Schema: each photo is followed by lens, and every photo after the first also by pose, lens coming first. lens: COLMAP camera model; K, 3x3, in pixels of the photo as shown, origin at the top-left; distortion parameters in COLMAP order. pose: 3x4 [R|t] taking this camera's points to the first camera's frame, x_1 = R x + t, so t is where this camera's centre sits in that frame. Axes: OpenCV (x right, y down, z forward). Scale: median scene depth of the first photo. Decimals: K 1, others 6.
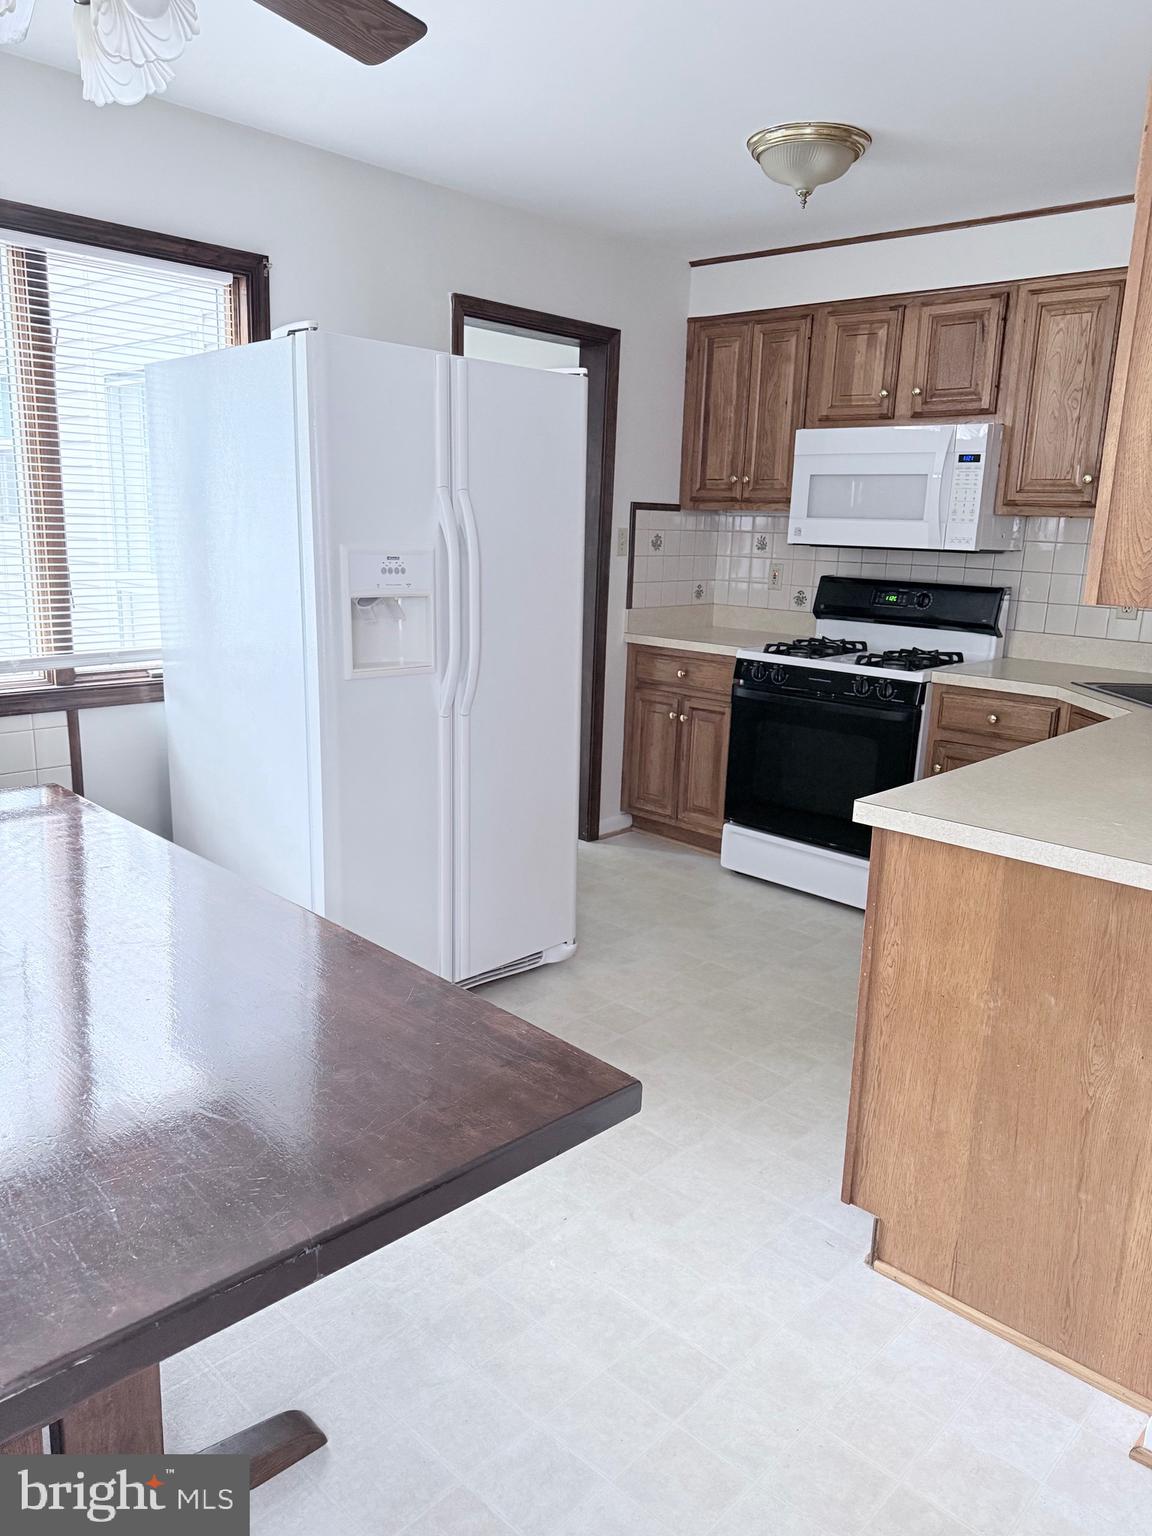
lens RADIAL K [[1112.1, 0, 576.8], [0, 1112.1, 773.4], [0, 0, 1]] dist [0.084506, -0.078422]
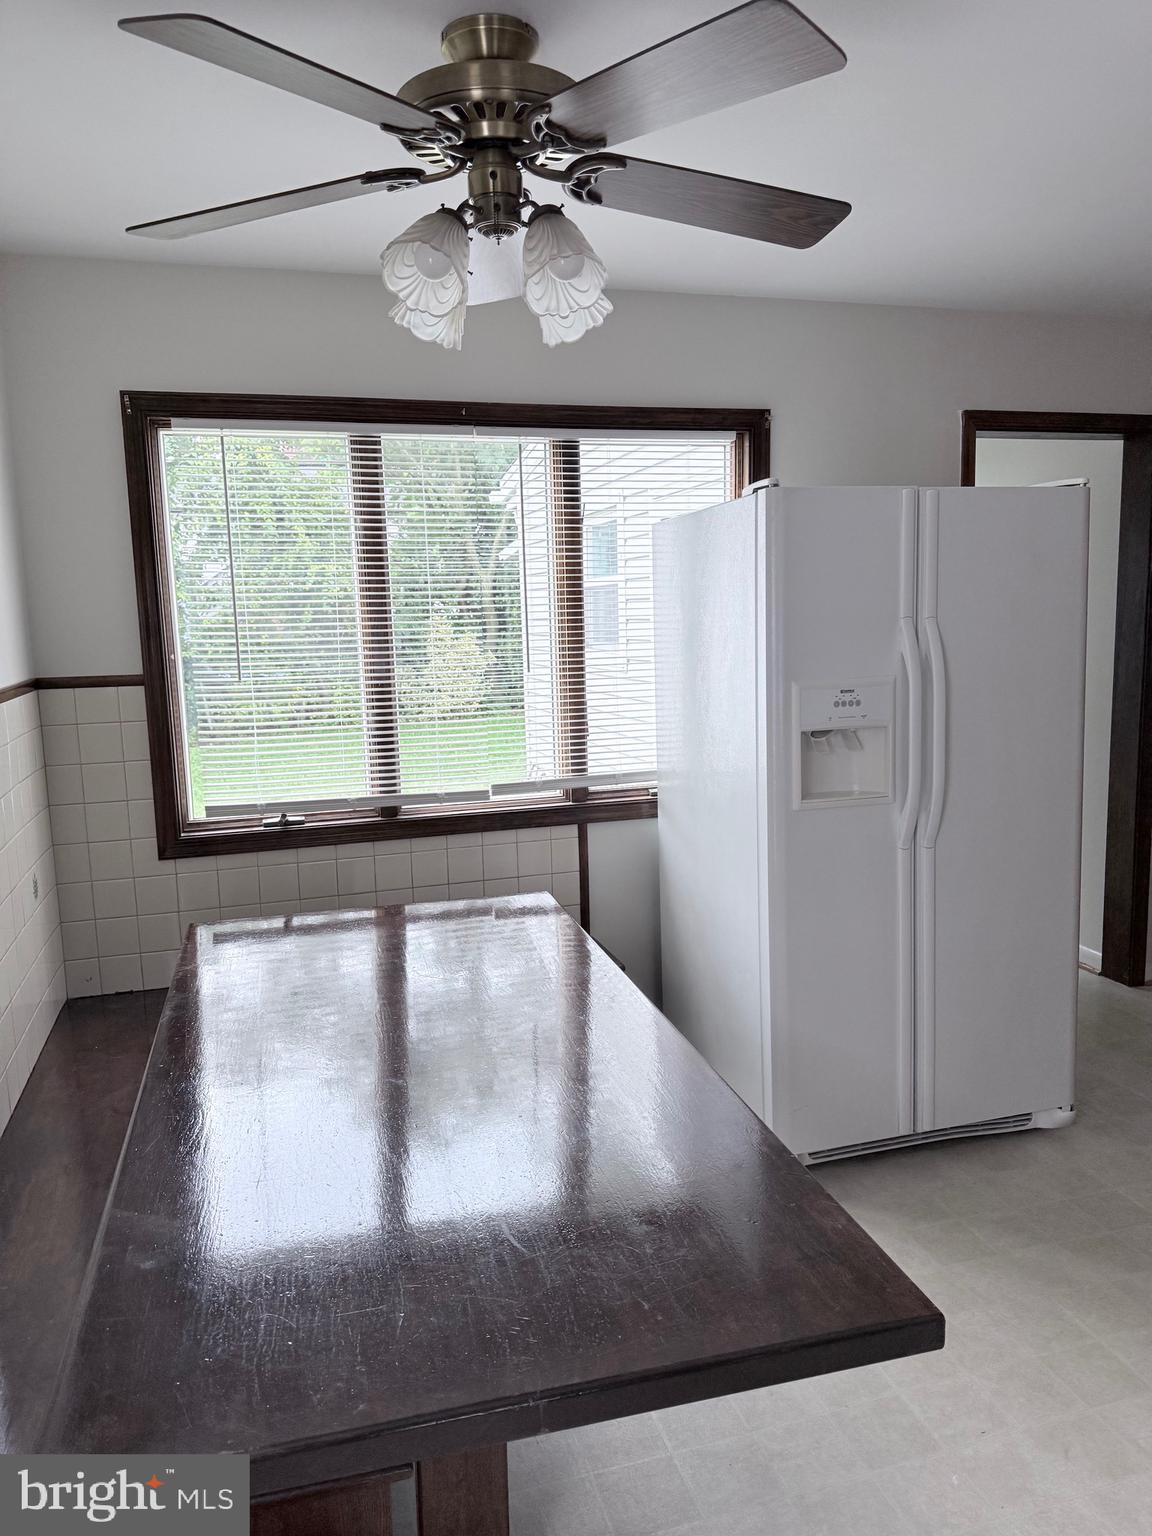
lens RADIAL K [[1112.1, 0, 567.4], [0, 1112.1, 768.5], [0, 0, 1]] dist [0.084506, -0.078422]
pose [[0.866772, 0.014503, -0.498494, 0.108290], [-0.056805, 0.995943, -0.069795, -0.035122], [0.495459, 0.088813, 0.864079, 0.012317]]
